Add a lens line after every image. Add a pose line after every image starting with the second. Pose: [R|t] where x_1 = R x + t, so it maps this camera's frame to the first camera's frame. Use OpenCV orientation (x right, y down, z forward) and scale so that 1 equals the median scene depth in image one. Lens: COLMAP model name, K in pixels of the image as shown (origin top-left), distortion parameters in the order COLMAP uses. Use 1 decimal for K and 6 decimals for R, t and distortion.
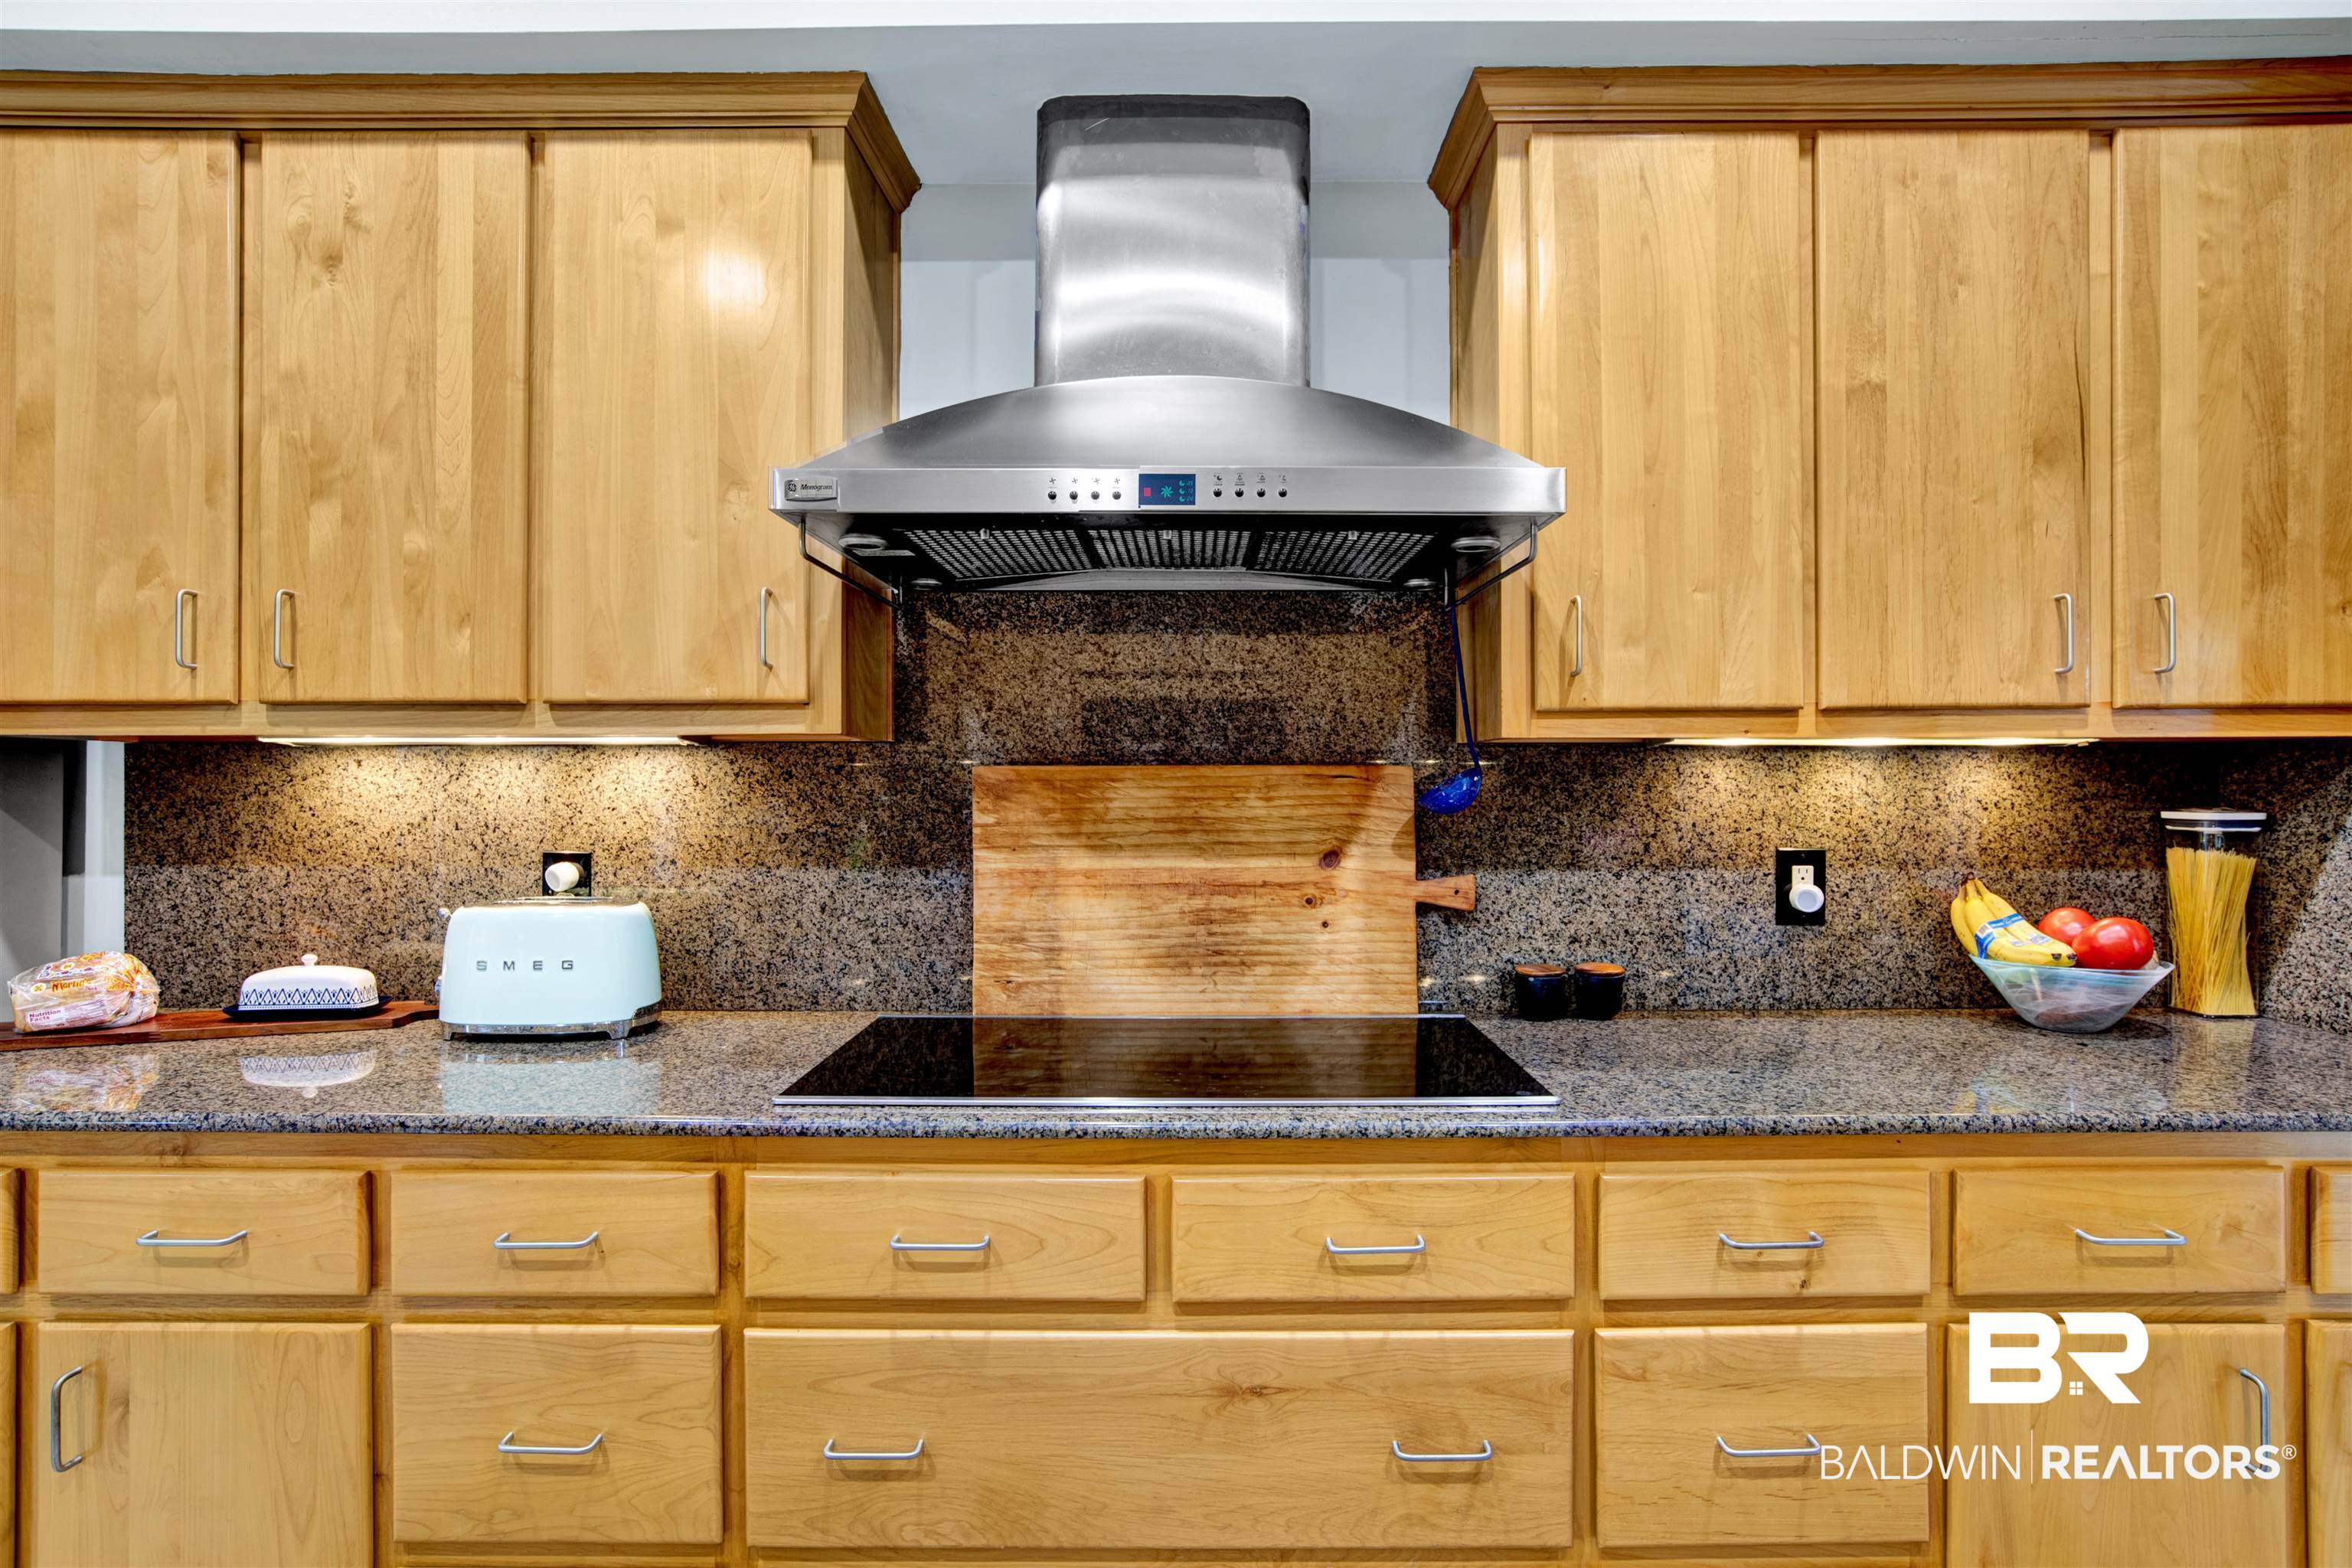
lens RADIAL K [[1246.0, 0, 1178.9], [0, 1246.0, 783.9], [0, 0, 1]] dist [-0.037585, 0.015388]
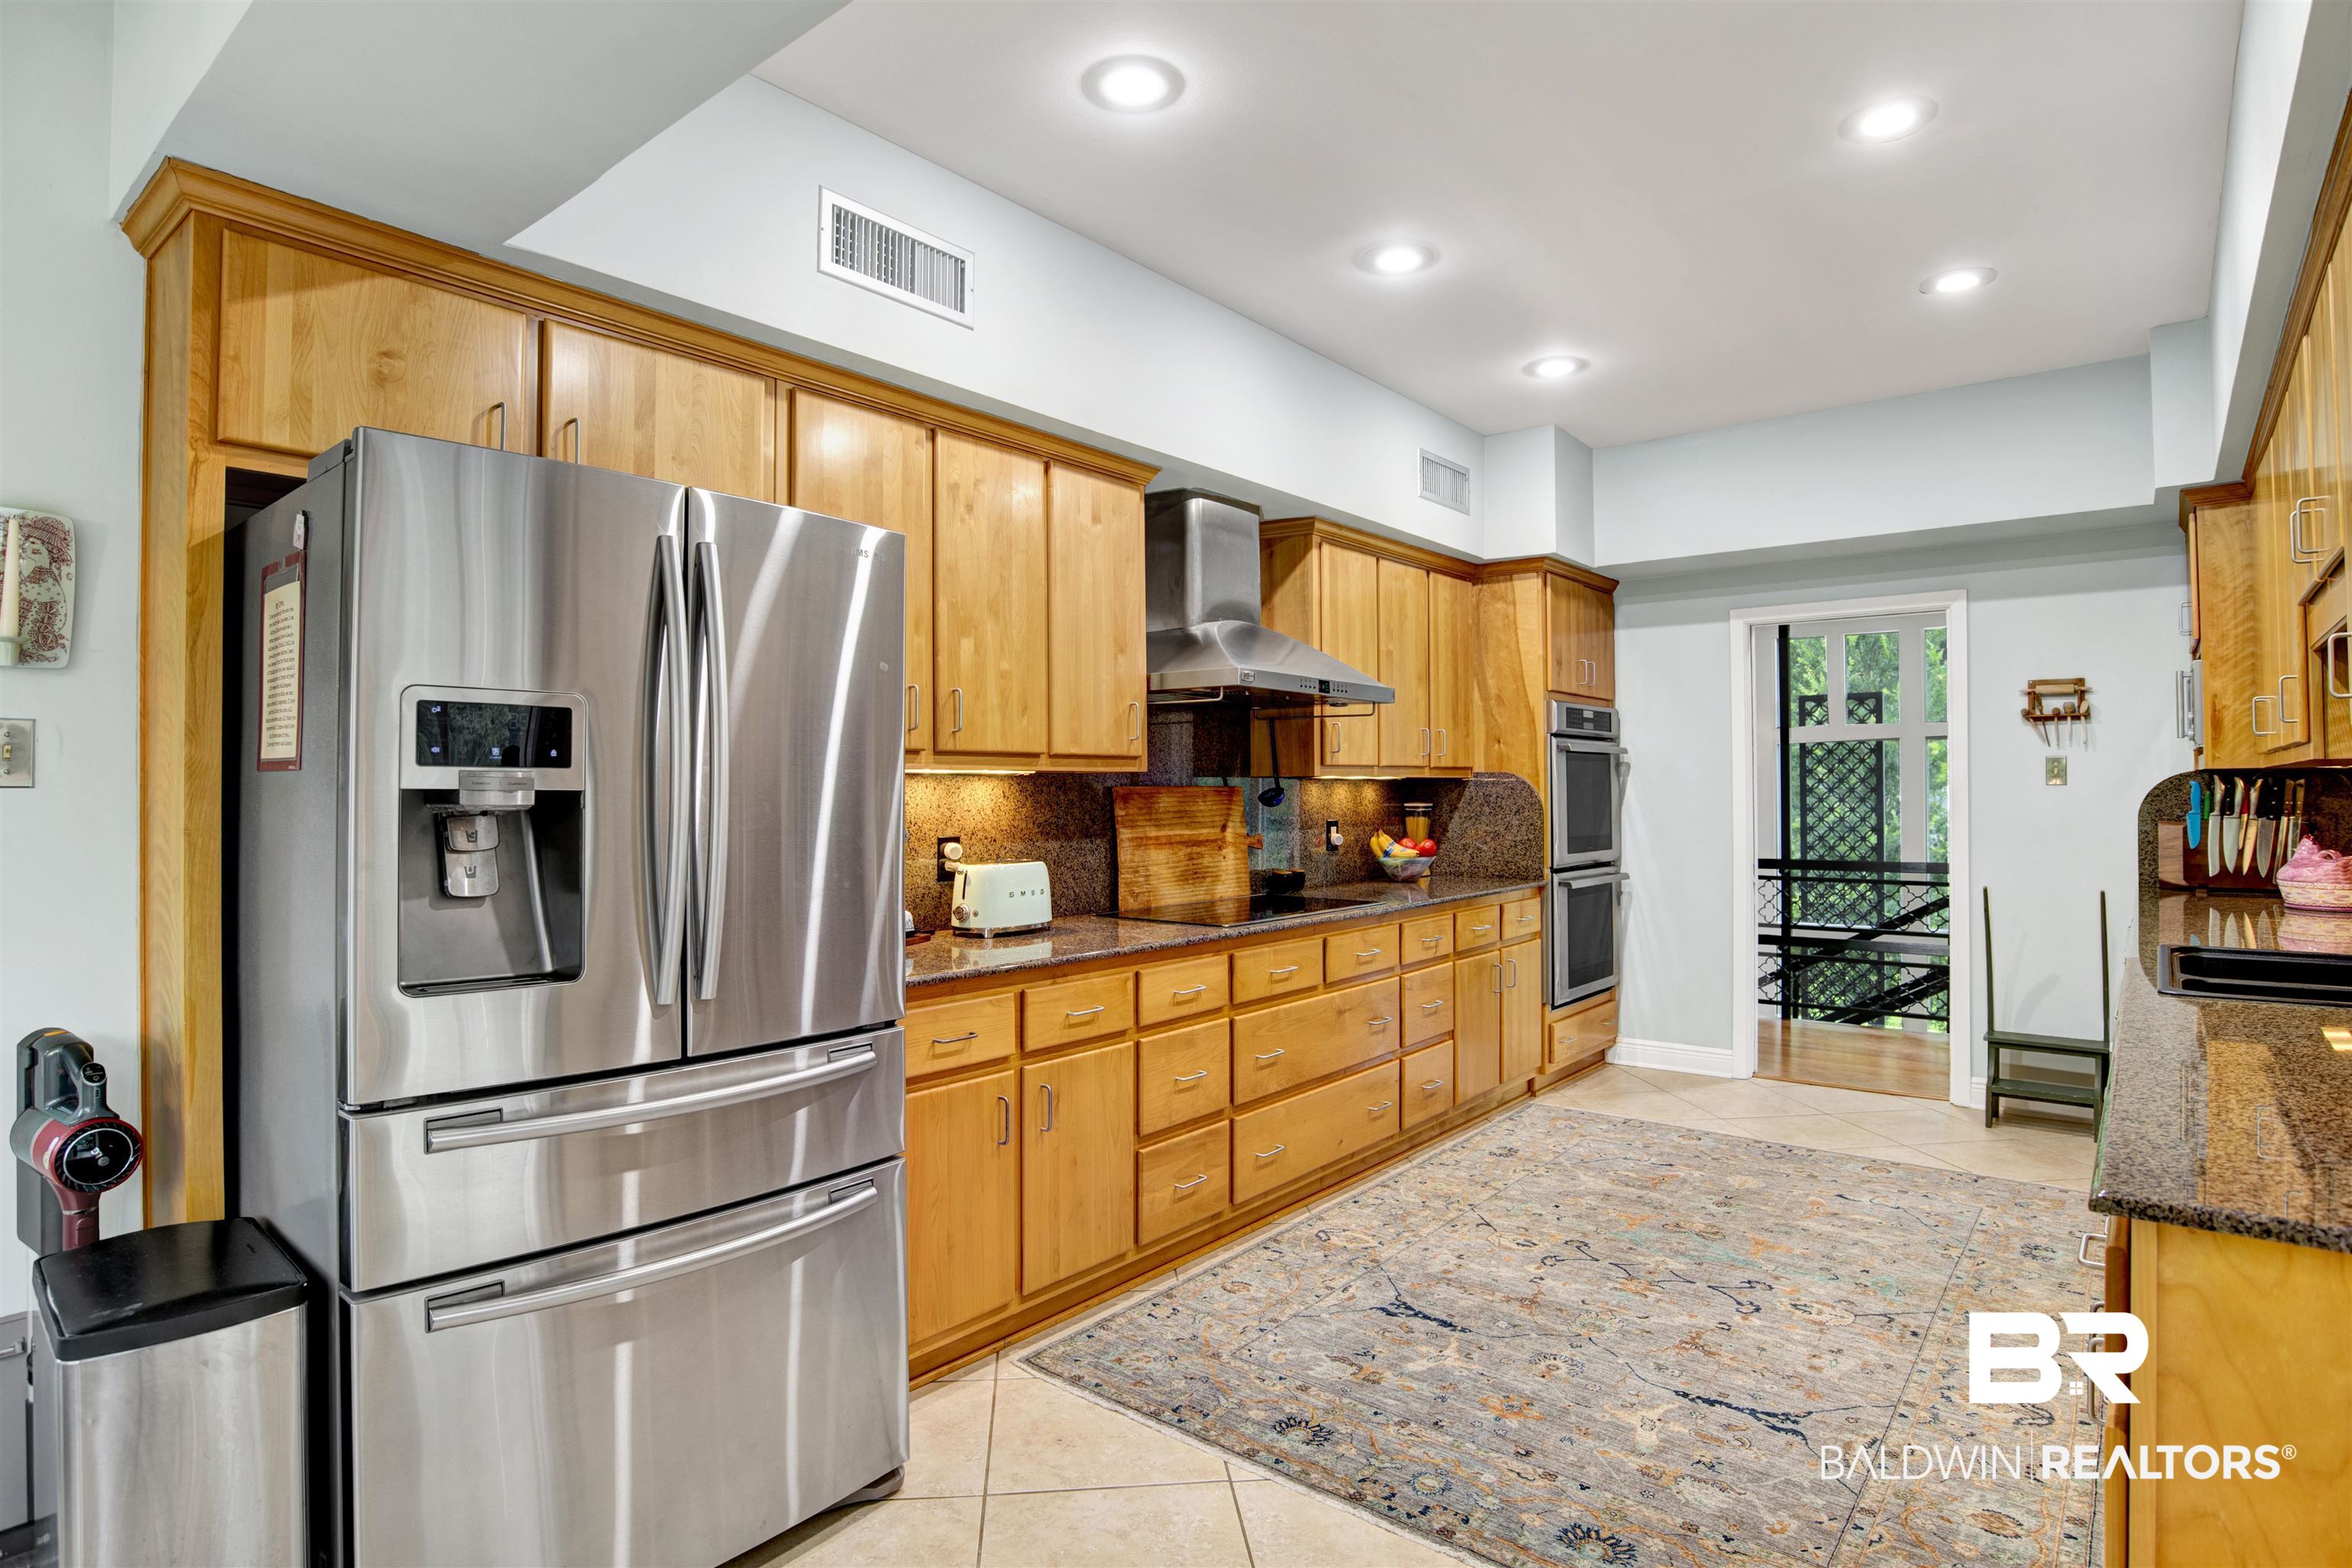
lens RADIAL K [[1246.0, 0, 1170.6], [0, 1246.0, 778.0], [0, 0, 1]] dist [-0.037585, 0.015388]
pose [[0.628450, 0.005420, 0.777831, -1.879307], [0.004212, 0.999937, -0.010371, -0.008206], [-0.777838, 0.009793, 0.628388, -0.370828]]
